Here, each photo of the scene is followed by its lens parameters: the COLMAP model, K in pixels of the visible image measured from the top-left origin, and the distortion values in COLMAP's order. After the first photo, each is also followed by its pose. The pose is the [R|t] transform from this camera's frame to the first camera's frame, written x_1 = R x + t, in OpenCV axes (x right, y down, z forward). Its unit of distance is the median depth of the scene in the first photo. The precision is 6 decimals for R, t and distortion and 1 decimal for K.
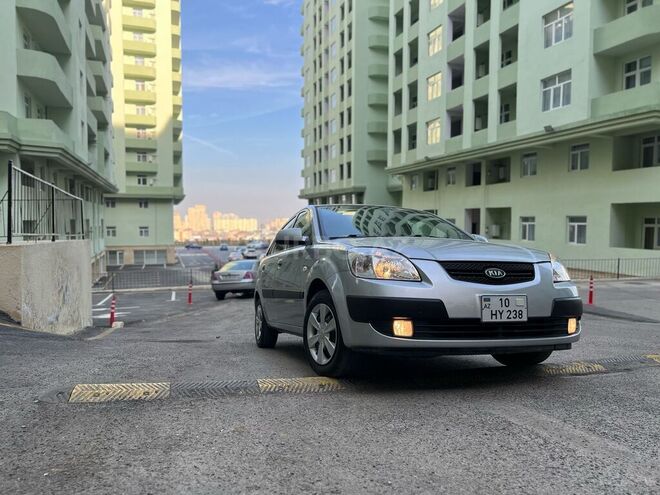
lens RADIAL K [[490.3, 0, 328.3], [0, 490.3, 248.9], [0, 0, 1]] dist [0.058398, -0.066416]
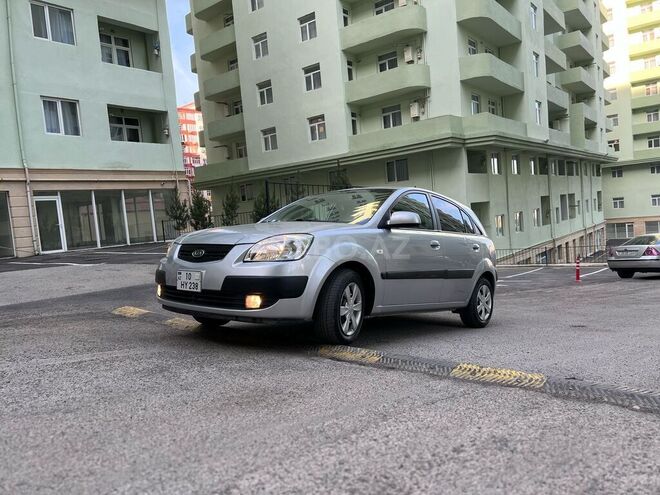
lens RADIAL K [[490.3, 0, 328.3], [0, 490.3, 248.9], [0, 0, 1]] dist [0.058398, -0.066416]
pose [[0.547876, 0.004718, -0.836547, 0.096895], [0.039856, 0.998701, 0.031735, 0.000666], [0.835610, -0.050729, 0.546976, 0.035833]]
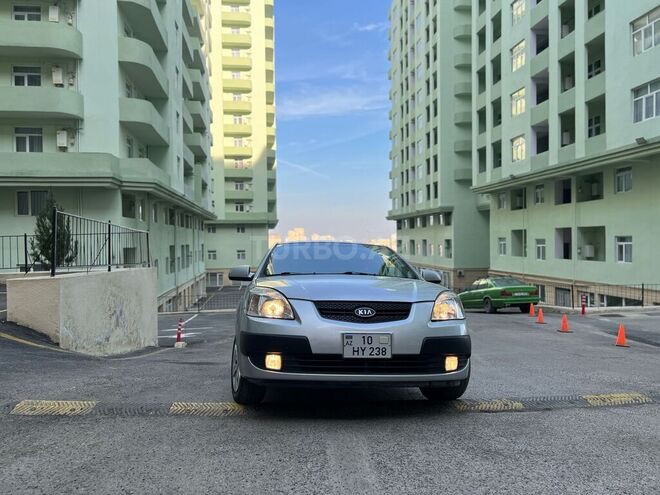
lens RADIAL K [[490.3, 0, 328.3], [0, 490.3, 248.9], [0, 0, 1]] dist [0.058398, -0.066416]
pose [[0.981548, -0.012492, -0.190807, 0.028527], [0.004319, 0.999057, -0.043192, -0.002694], [0.191166, 0.041571, 0.980677, -0.004963]]
